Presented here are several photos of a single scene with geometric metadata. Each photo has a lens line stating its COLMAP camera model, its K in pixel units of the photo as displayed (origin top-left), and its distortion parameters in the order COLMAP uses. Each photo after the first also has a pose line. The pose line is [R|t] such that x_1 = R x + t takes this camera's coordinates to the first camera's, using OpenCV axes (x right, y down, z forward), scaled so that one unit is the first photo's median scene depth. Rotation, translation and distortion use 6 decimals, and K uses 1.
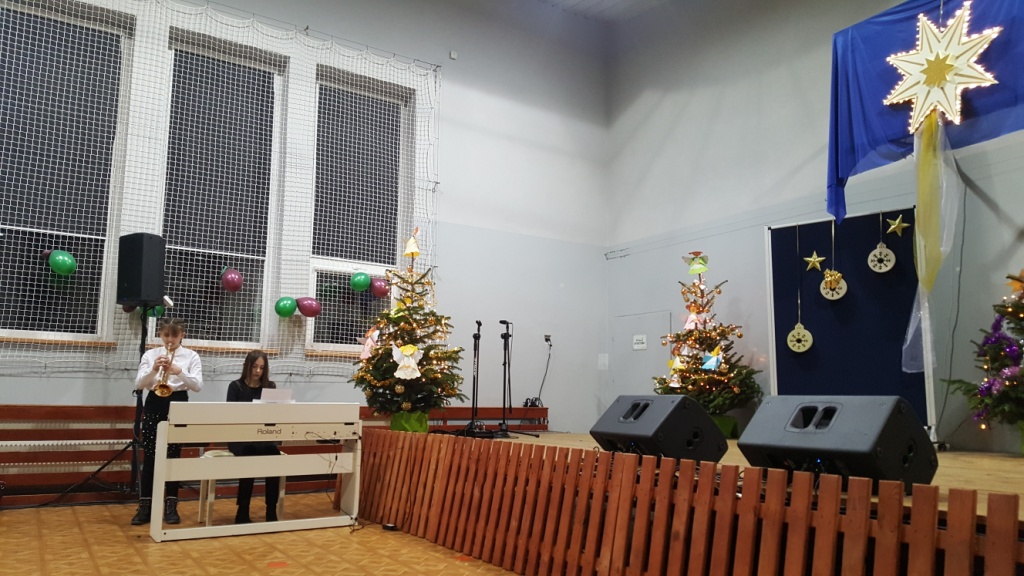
lens RADIAL K [[757.5, 0, 497.2], [0, 757.5, 313.7], [0, 0, 1]] dist [0.116499, -0.181287]
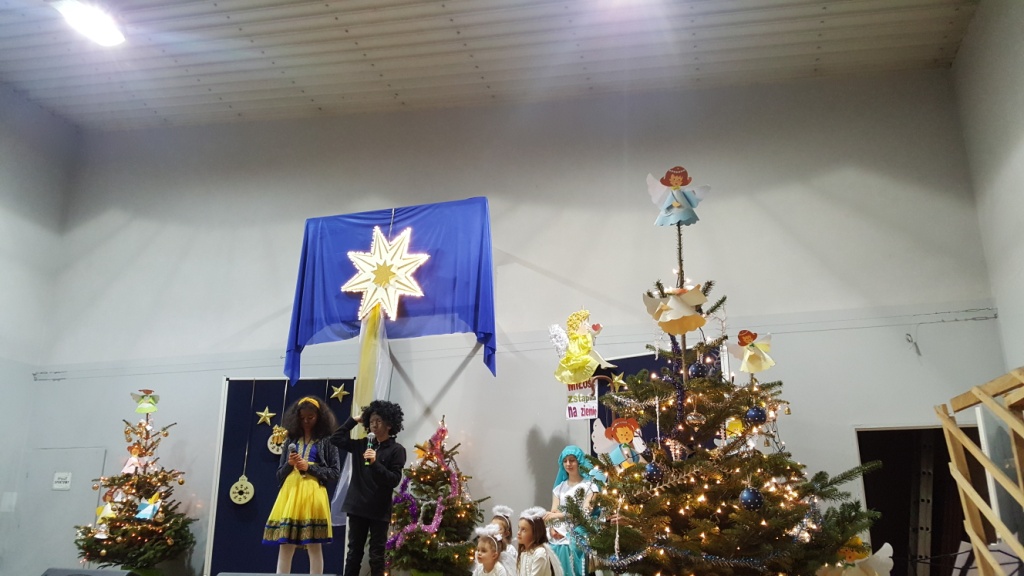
lens RADIAL K [[757.5, 0, 508.6], [0, 757.5, 314.4], [0, 0, 1]] dist [0.116499, -0.181287]
pose [[0.749306, 0.170186, 0.639982, -0.043290], [-0.070390, 0.981407, -0.178565, -0.042822], [-0.658472, 0.088751, 0.747354, -0.033601]]
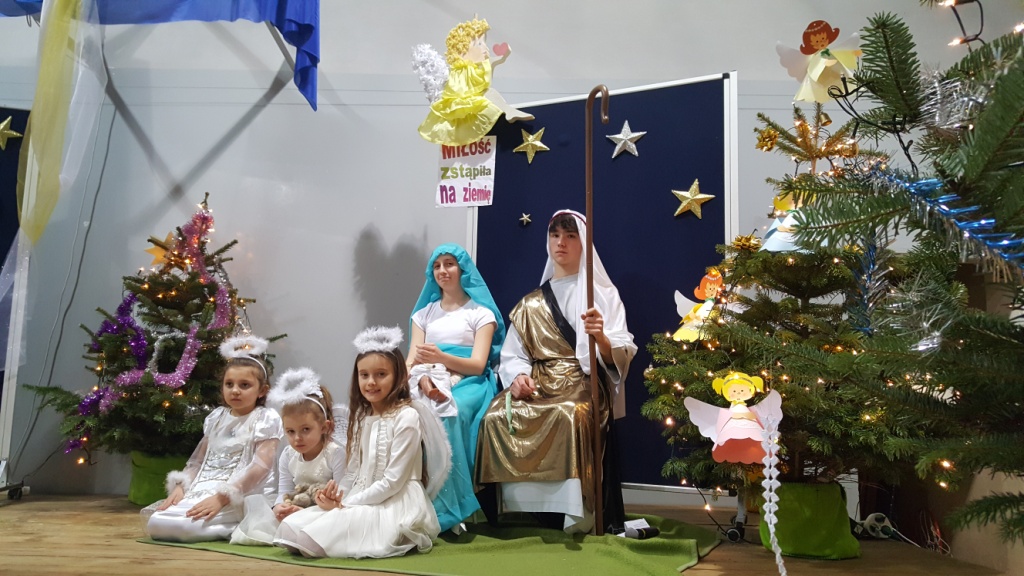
lens RADIAL K [[773.6, 0, 535.9], [0, 773.6, 307.3], [0, 0, 1]] dist [0.000311, -0.037611]
pose [[0.497488, 0.125827, 0.858297, 0.226466], [-0.107905, 0.990716, -0.082695, 0.028524], [-0.860733, -0.051475, 0.506447, 0.318385]]
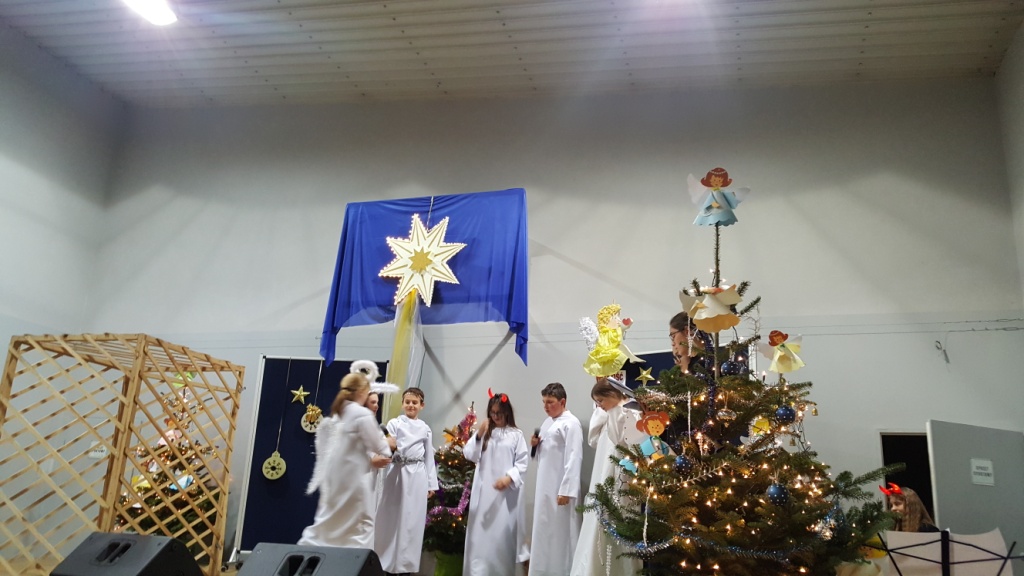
lens RADIAL K [[757.5, 0, 521.9], [0, 757.5, 314.1], [0, 0, 1]] dist [0.116499, -0.181287]
pose [[0.752578, 0.193745, 0.629356, -0.060993], [-0.114526, 0.979682, -0.164643, -0.039576], [-0.648468, 0.051829, 0.759476, -0.040194]]
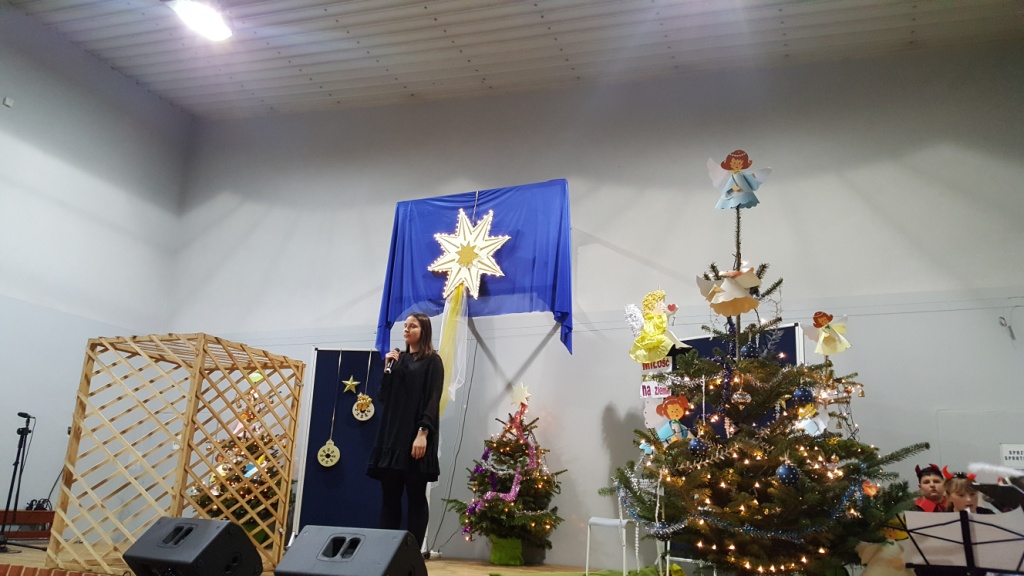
lens RADIAL K [[757.5, 0, 516.2], [0, 757.5, 315.9], [0, 0, 1]] dist [0.116499, -0.181287]
pose [[0.819855, 0.159497, 0.549907, -0.039724], [-0.099088, 0.985450, -0.138093, -0.041425], [-0.563931, 0.058727, 0.823731, -0.078271]]
